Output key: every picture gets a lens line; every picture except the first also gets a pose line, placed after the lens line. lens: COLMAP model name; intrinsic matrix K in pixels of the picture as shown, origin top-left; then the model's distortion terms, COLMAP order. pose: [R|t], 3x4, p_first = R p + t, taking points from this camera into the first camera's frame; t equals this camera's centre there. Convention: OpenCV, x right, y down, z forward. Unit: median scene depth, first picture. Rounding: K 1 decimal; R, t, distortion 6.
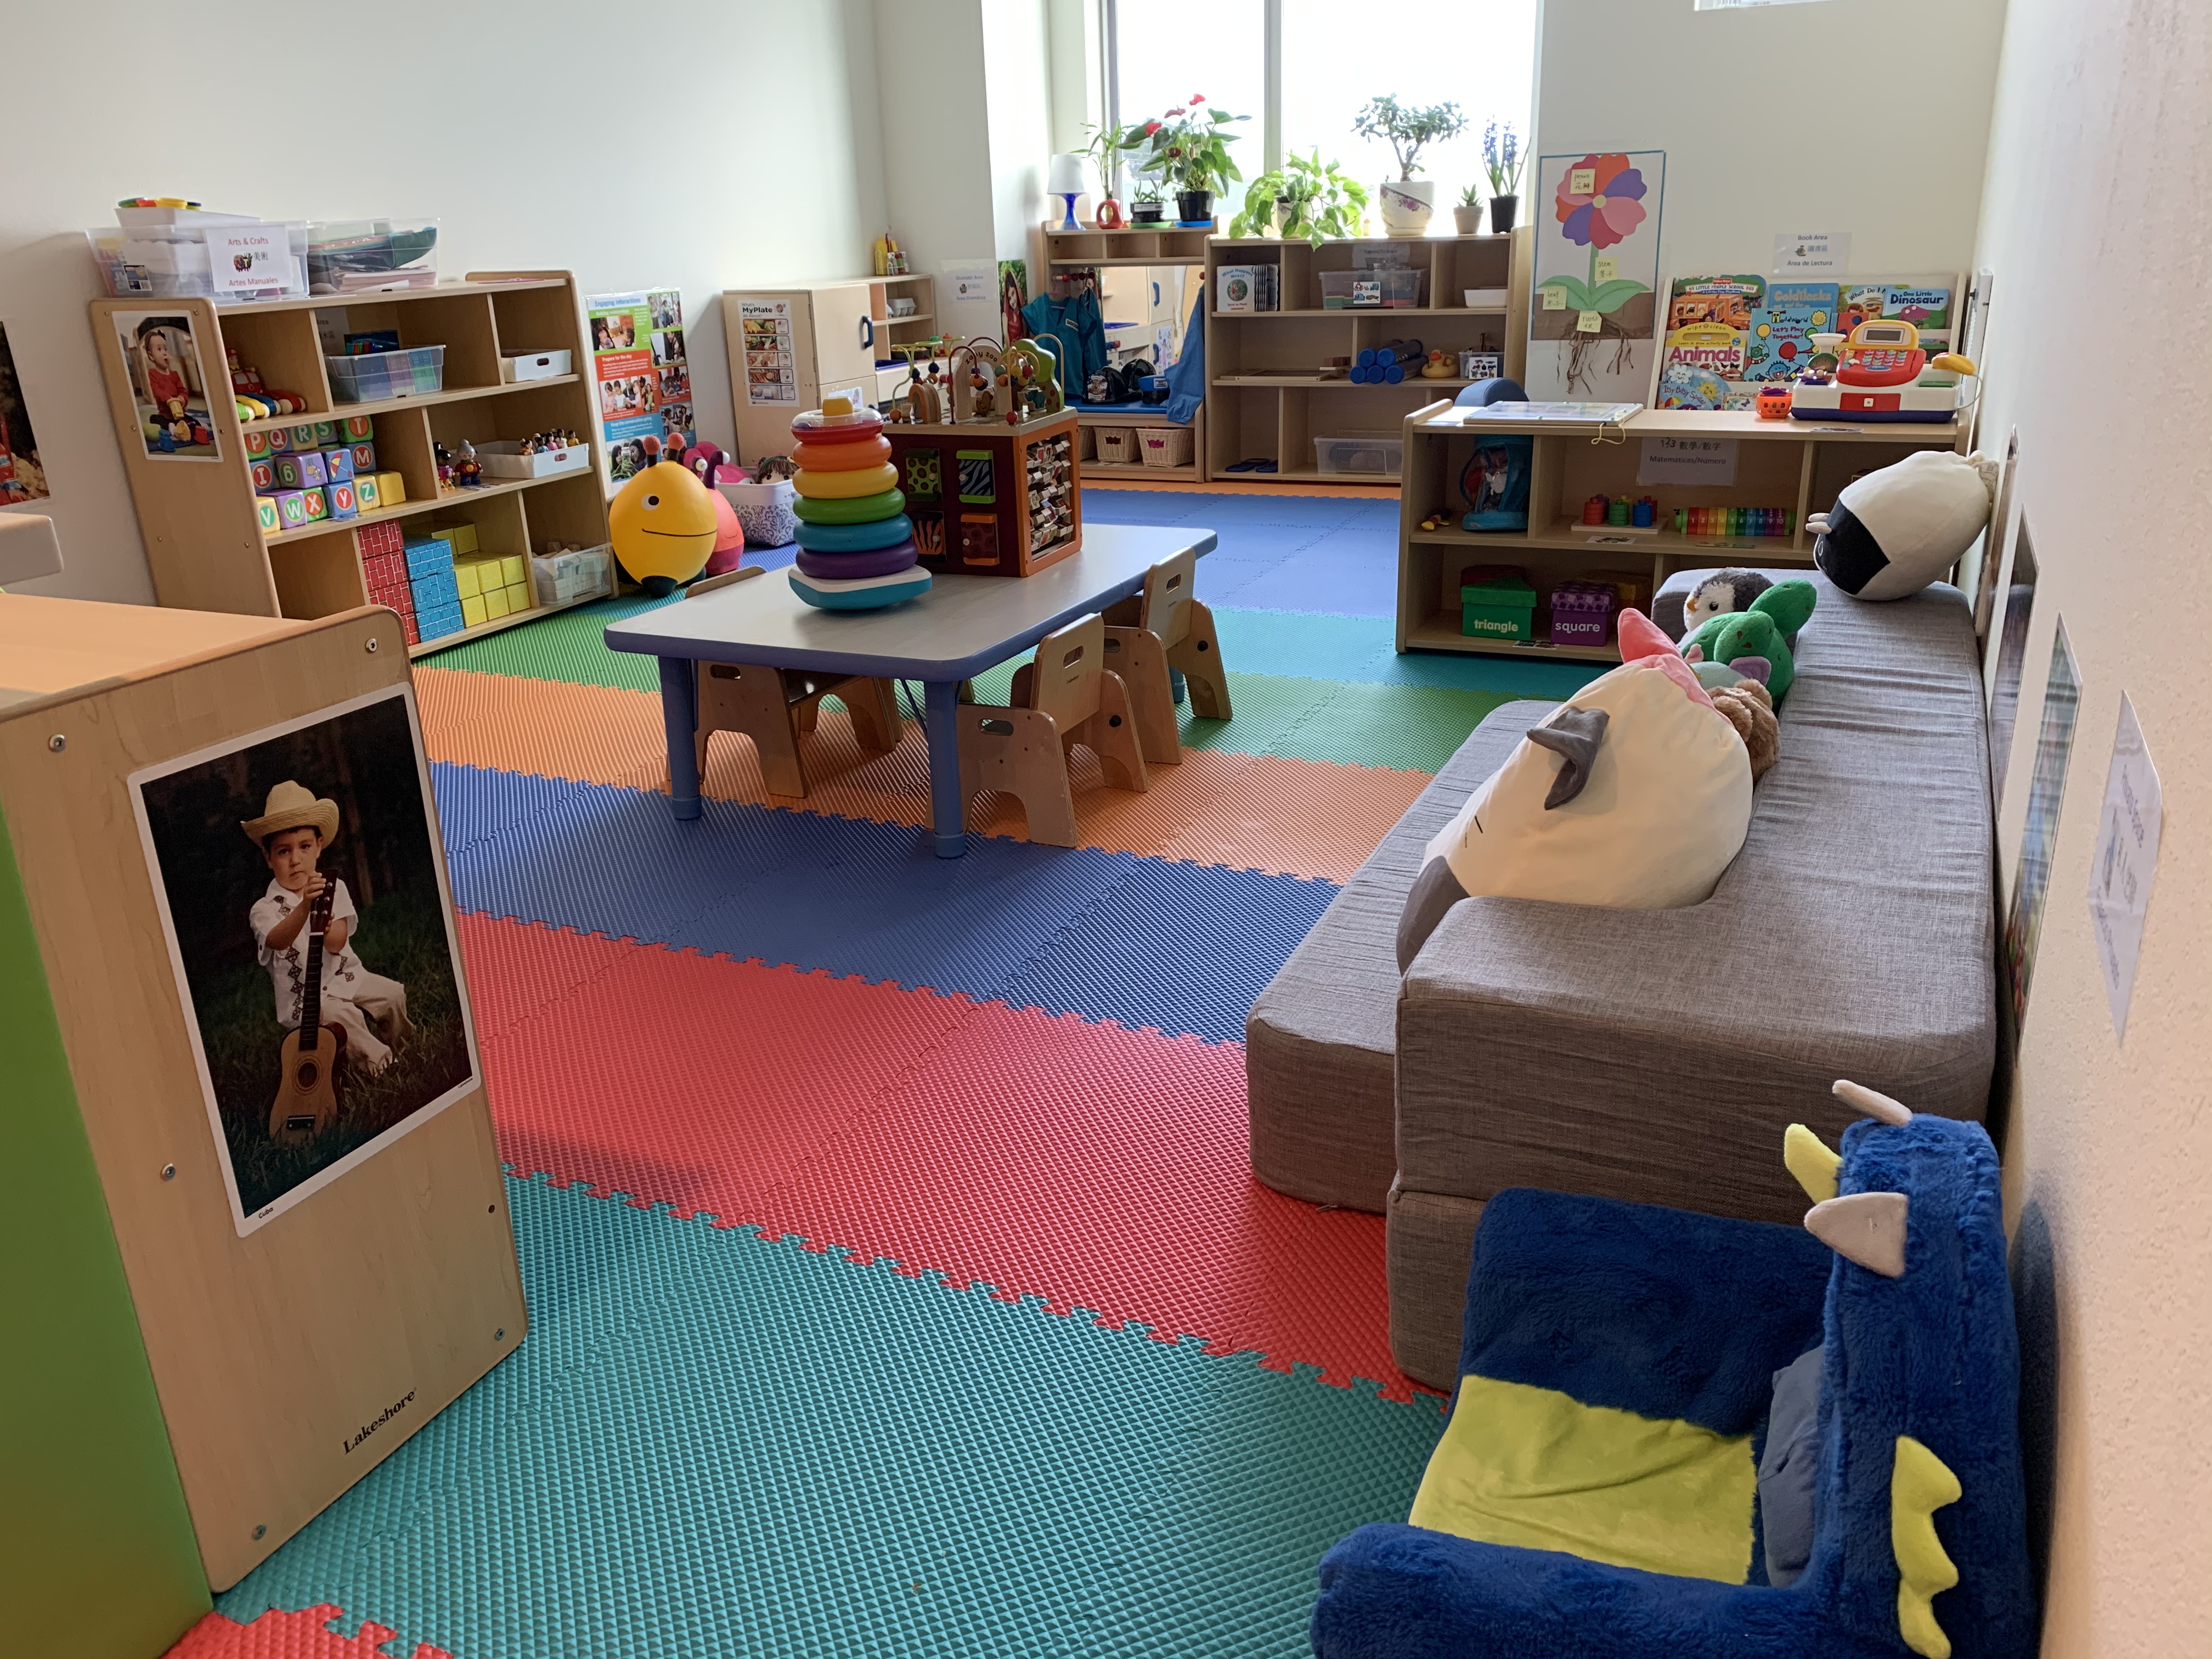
lens RADIAL K [[1694.4, 0, 1093.6], [0, 1694.4, 831.5], [0, 0, 1]] dist [0.004520, 0.004133]
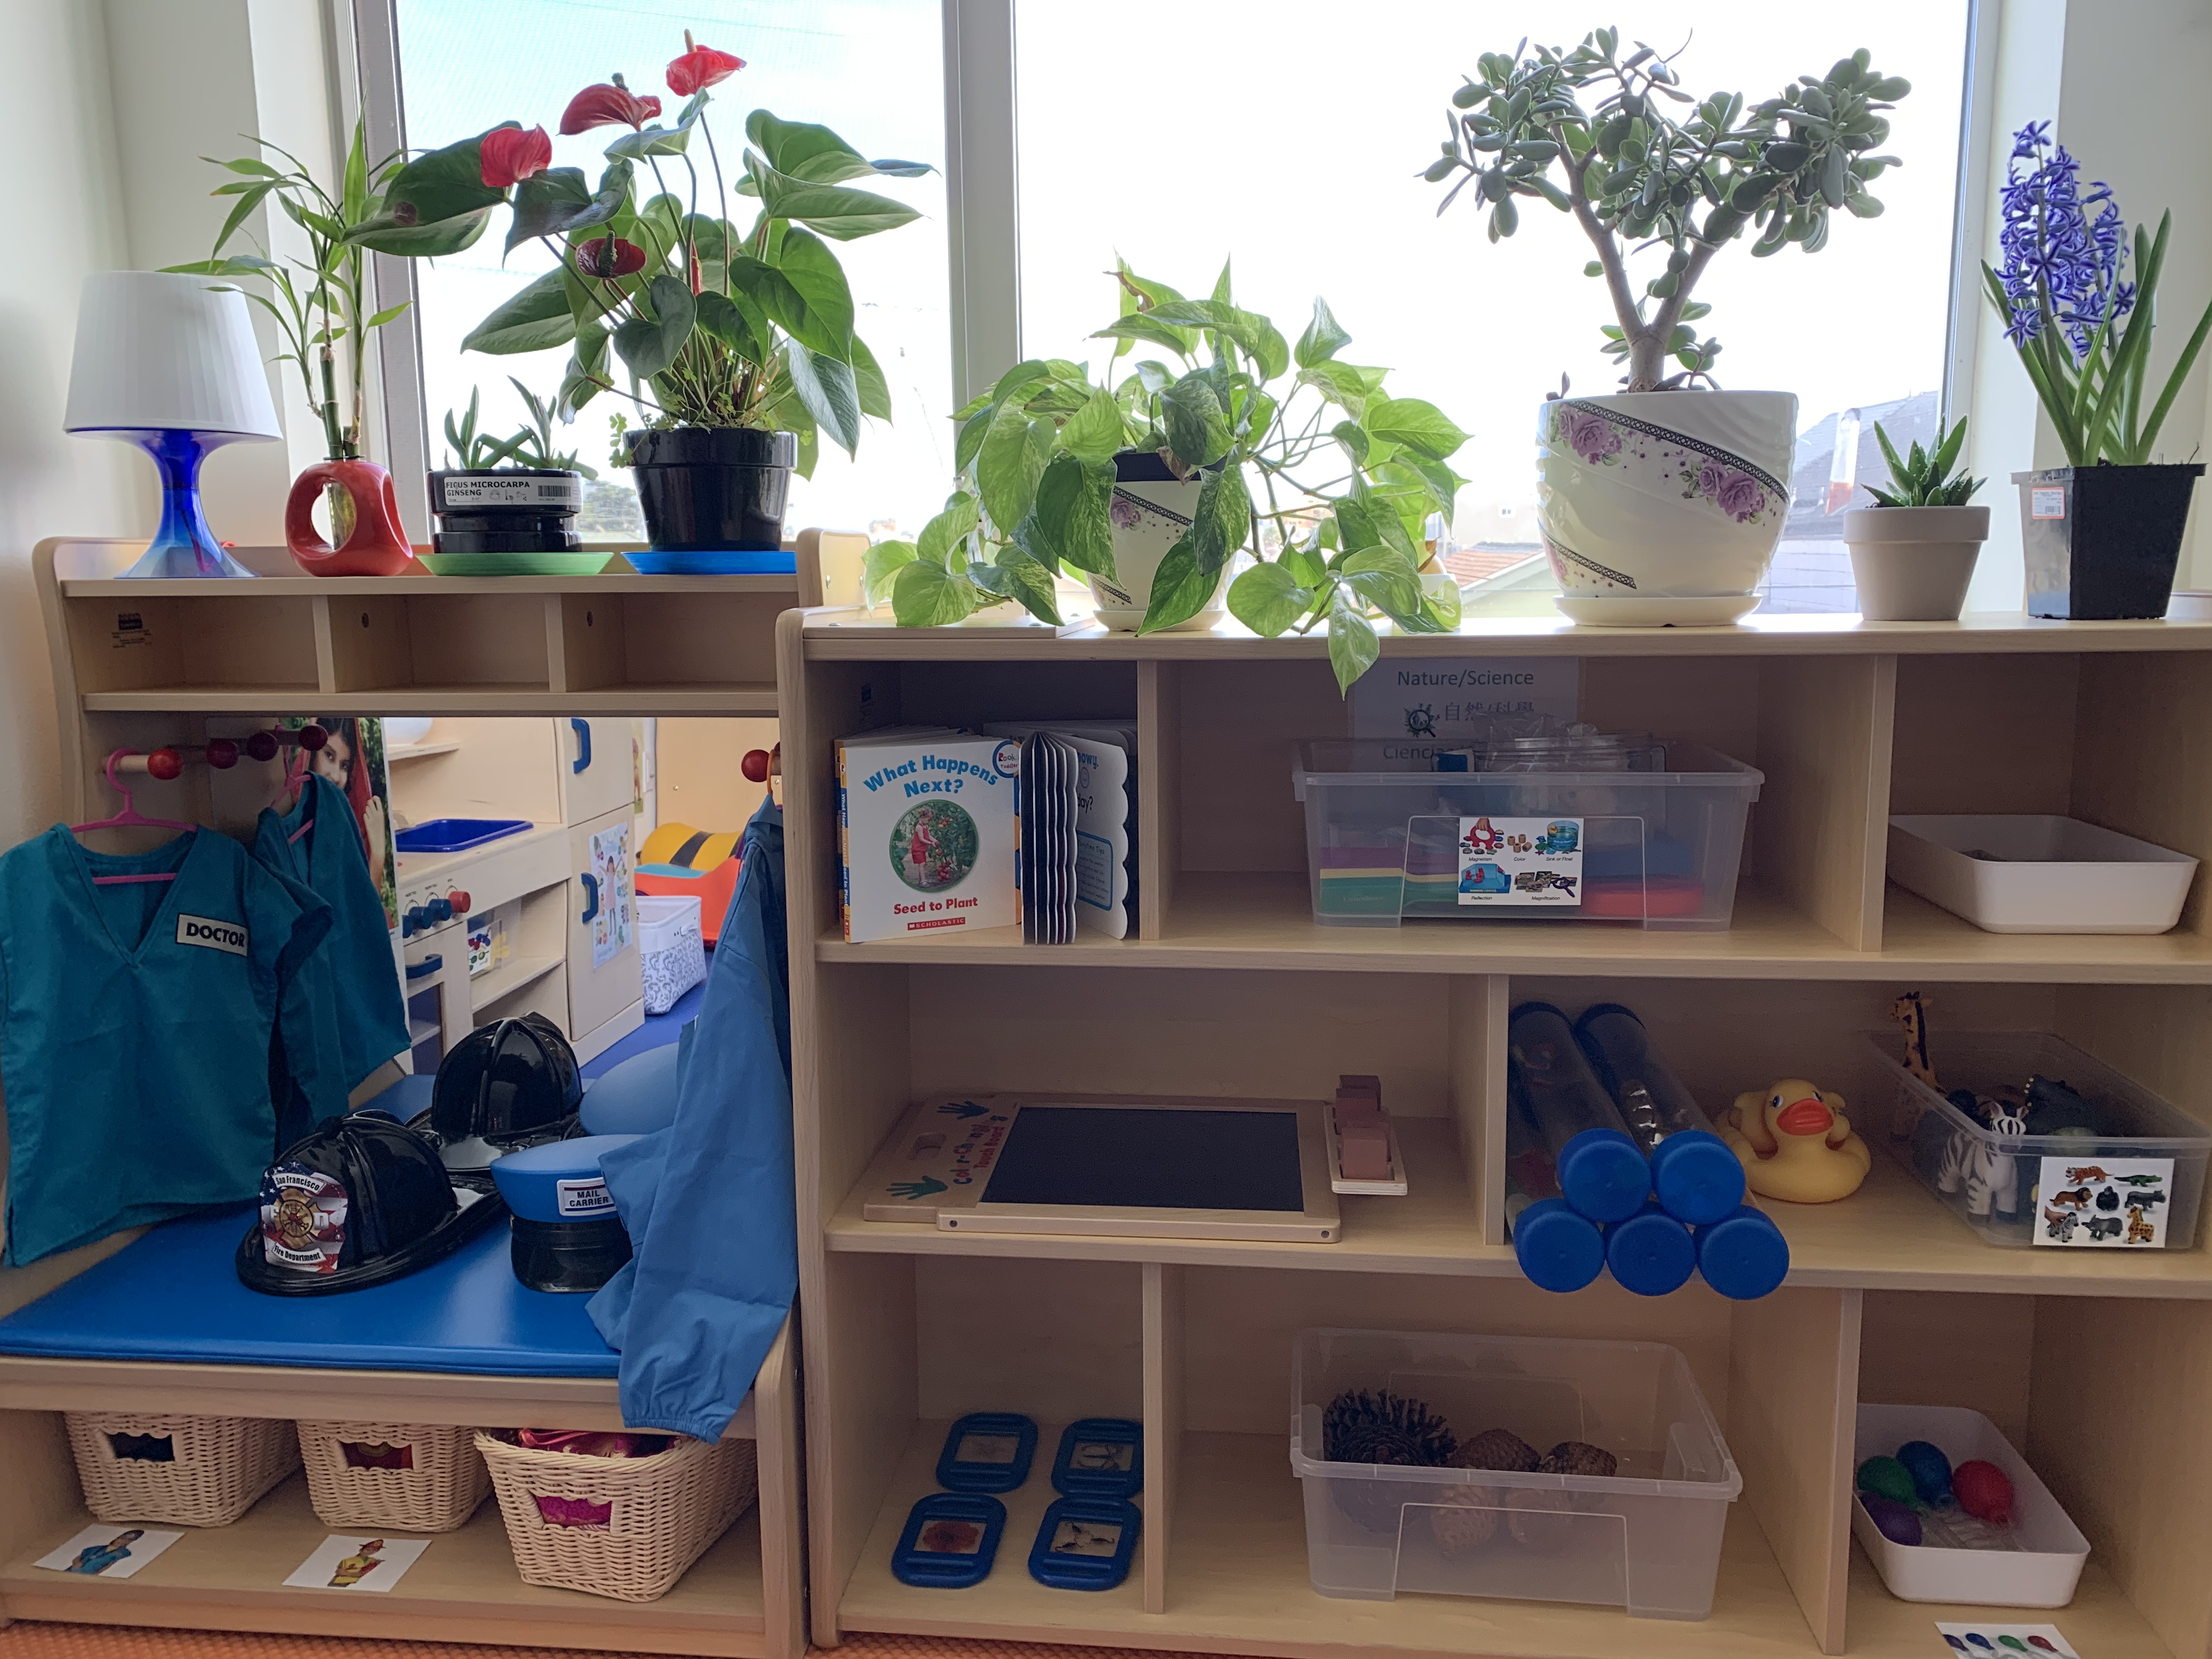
lens RADIAL K [[1722.1, 0, 1106.0], [0, 1722.1, 829.5], [0, 0, 1]] dist [0.105610, -0.099764]
pose [[0.951843, -0.026102, 0.305472, 0.038824], [0.087754, 0.977877, -0.189883, -0.290572], [-0.293758, 0.207546, 0.933076, 0.820661]]
